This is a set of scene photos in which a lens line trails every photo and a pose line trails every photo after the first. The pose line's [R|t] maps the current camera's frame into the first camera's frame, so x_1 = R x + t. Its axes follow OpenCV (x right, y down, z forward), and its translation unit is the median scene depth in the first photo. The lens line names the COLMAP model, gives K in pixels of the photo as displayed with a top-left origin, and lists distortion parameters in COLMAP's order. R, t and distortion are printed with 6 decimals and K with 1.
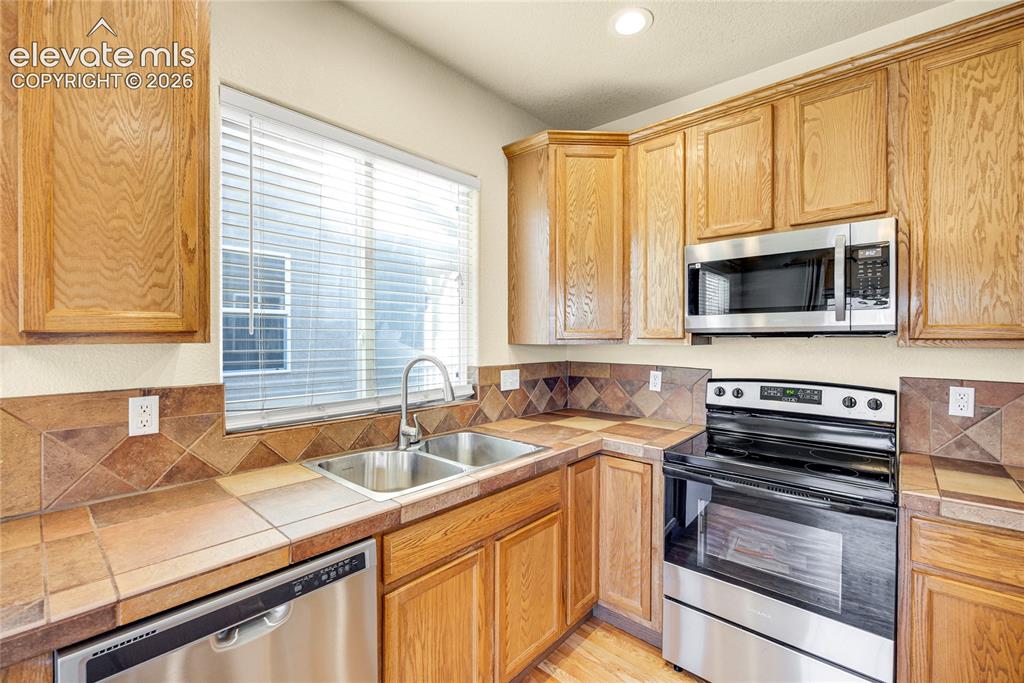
lens RADIAL K [[438.6, 0, 515.7], [0, 438.6, 340.5], [0, 0, 1]] dist [-0.010159, 0.001799]
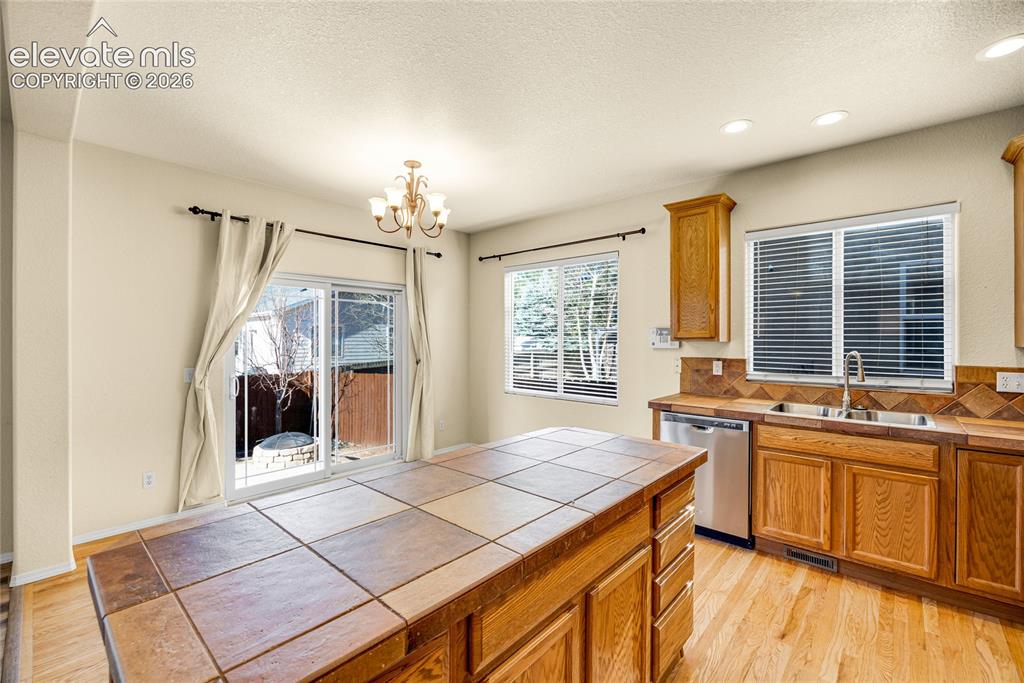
lens RADIAL K [[438.6, 0, 506.0], [0, 438.6, 336.5], [0, 0, 1]] dist [-0.010159, 0.001799]
pose [[-0.000997, -0.004463, -0.999990, 1.278841], [-0.009905, 0.999941, -0.004452, 0.000320], [0.999950, 0.009901, -0.001042, -0.217941]]
